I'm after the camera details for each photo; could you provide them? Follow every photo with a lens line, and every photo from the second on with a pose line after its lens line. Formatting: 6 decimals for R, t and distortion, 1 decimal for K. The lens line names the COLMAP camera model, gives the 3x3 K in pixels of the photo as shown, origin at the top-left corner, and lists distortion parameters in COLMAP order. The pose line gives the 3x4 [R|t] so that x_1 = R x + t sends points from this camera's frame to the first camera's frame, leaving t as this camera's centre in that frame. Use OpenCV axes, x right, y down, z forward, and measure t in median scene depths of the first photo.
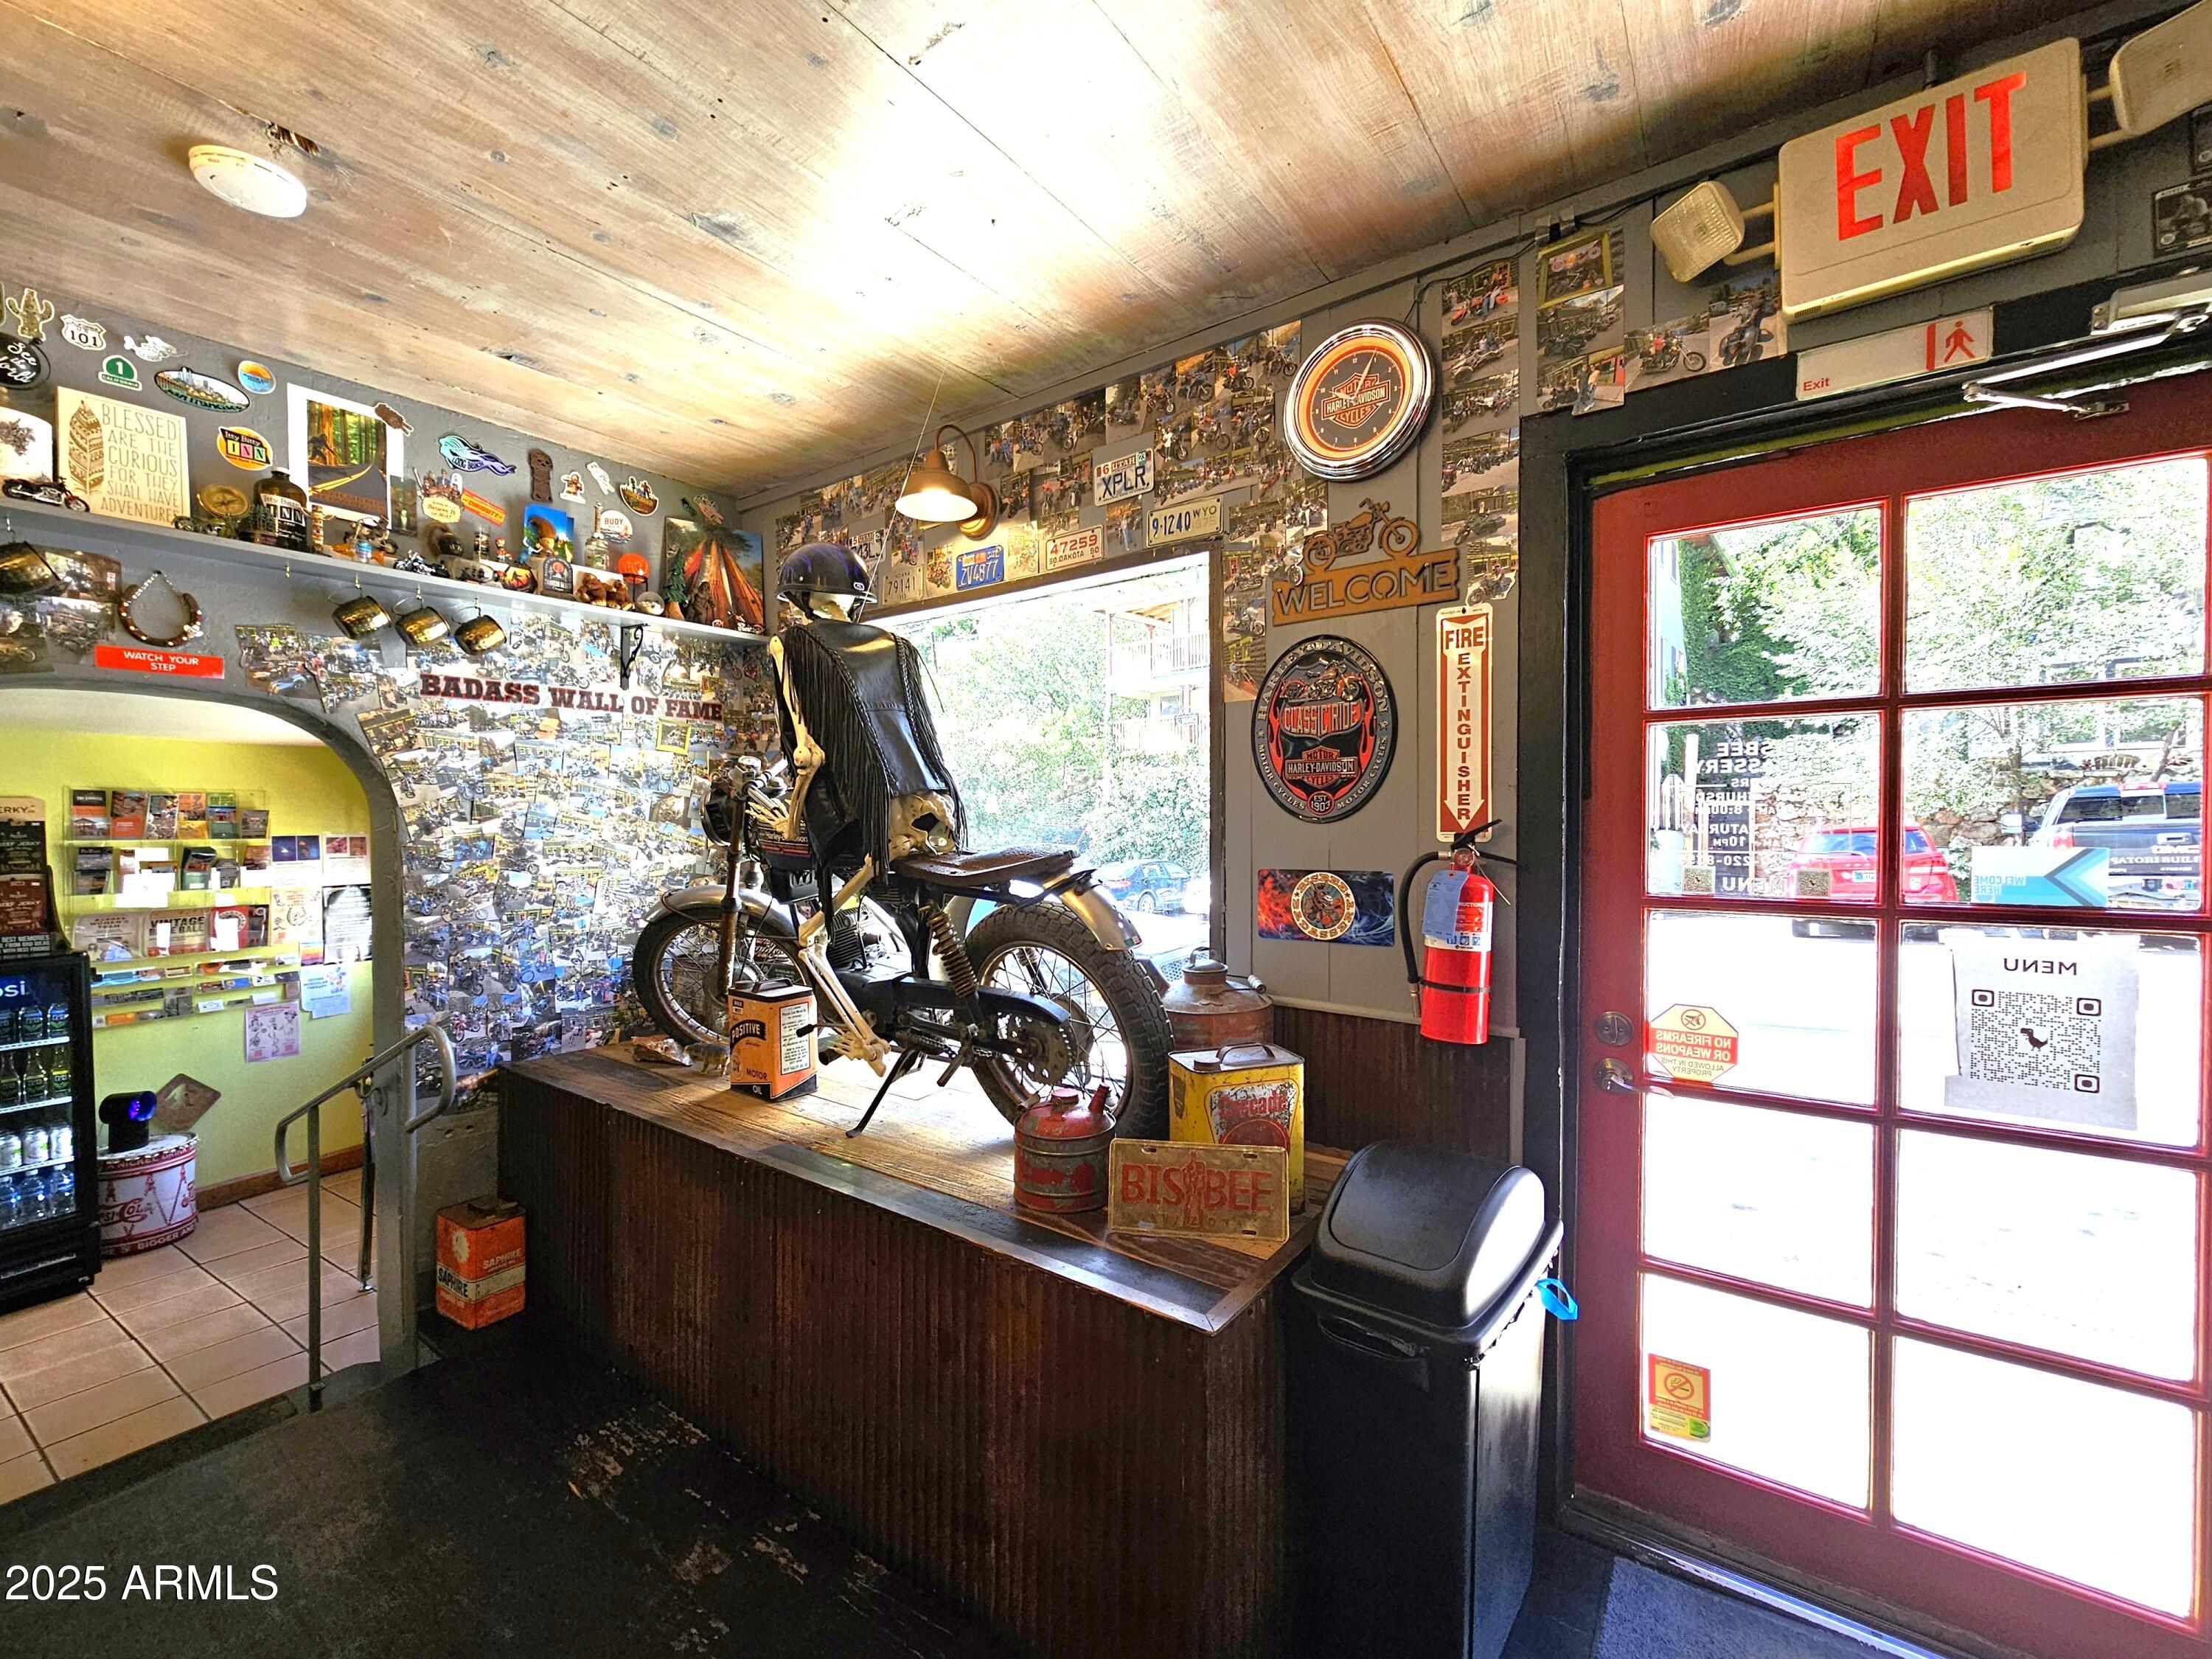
lens RADIAL K [[907.8, 0, 1106.0], [0, 907.8, 829.5], [0, 0, 1]] dist [-0.002340, 0.000660]
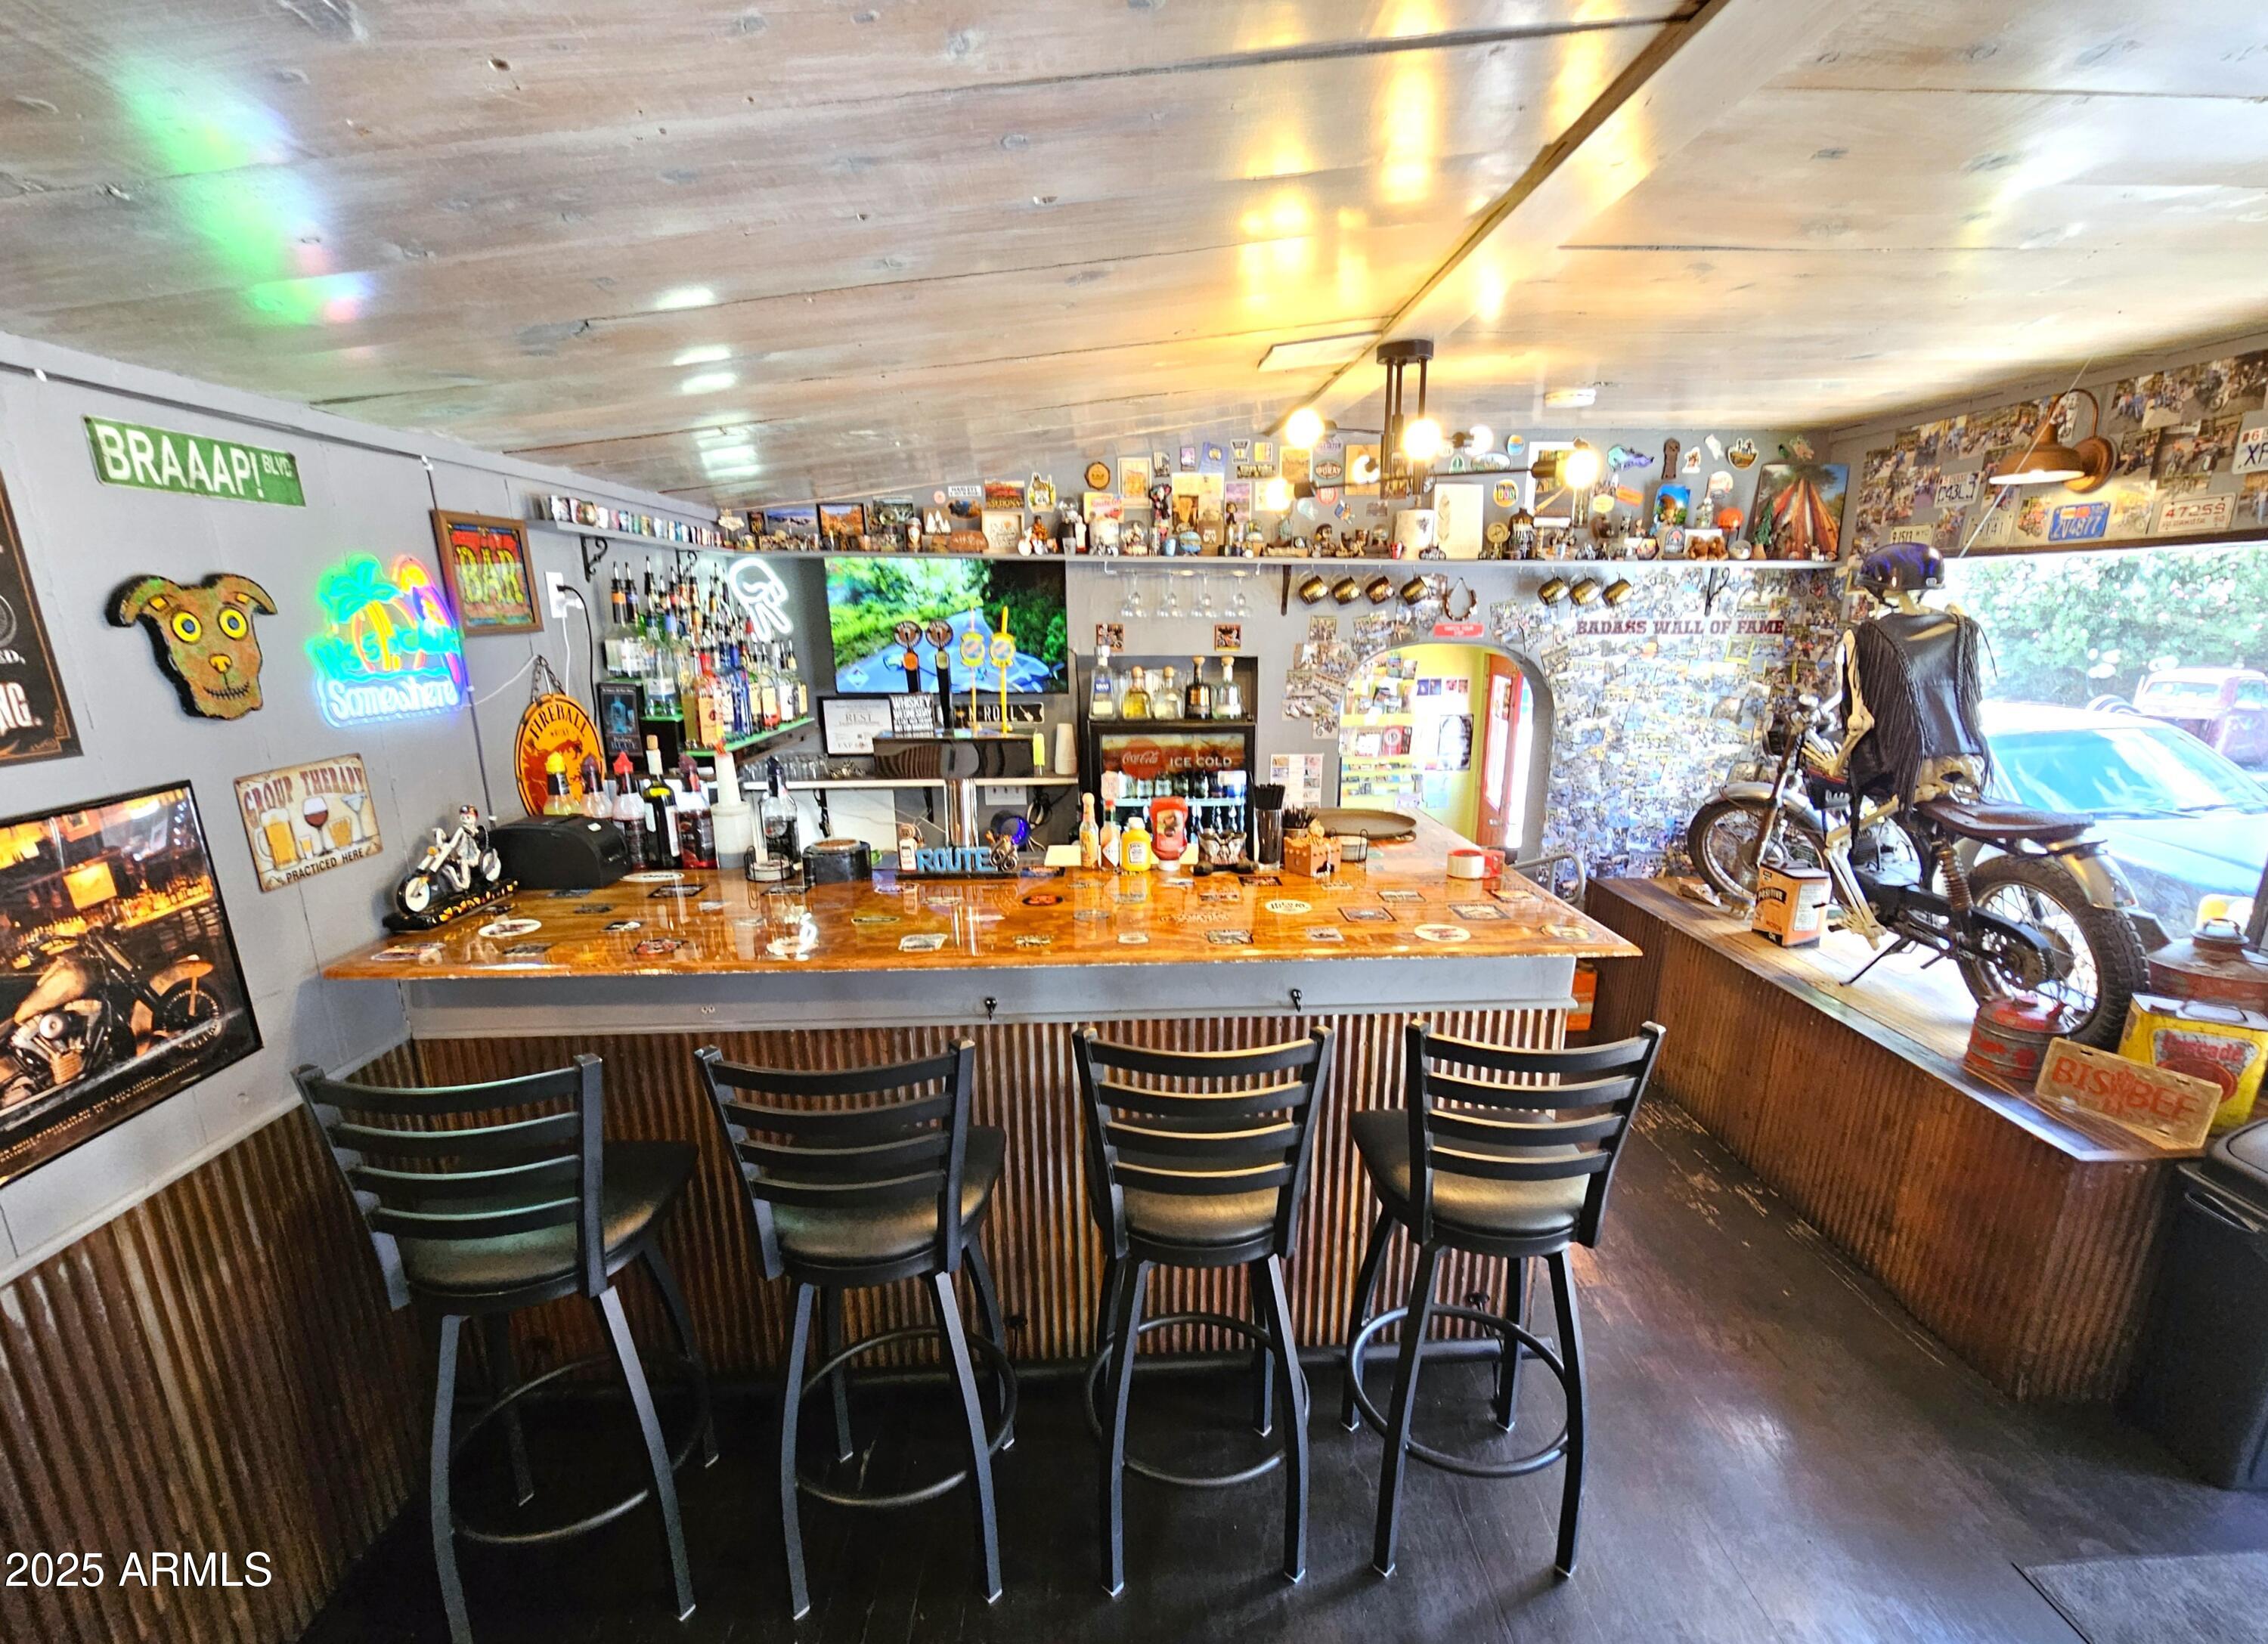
lens RADIAL K [[997.3, 0, 1157.2], [0, 997.3, 889.0], [0, 0, 1]] dist [-0.004443, -0.000220]
pose [[0.621910, 0.215188, -0.752942, 0.164897], [-0.005700, 0.962722, 0.270434, -0.190296], [0.783068, -0.163893, 0.599953, -0.641776]]
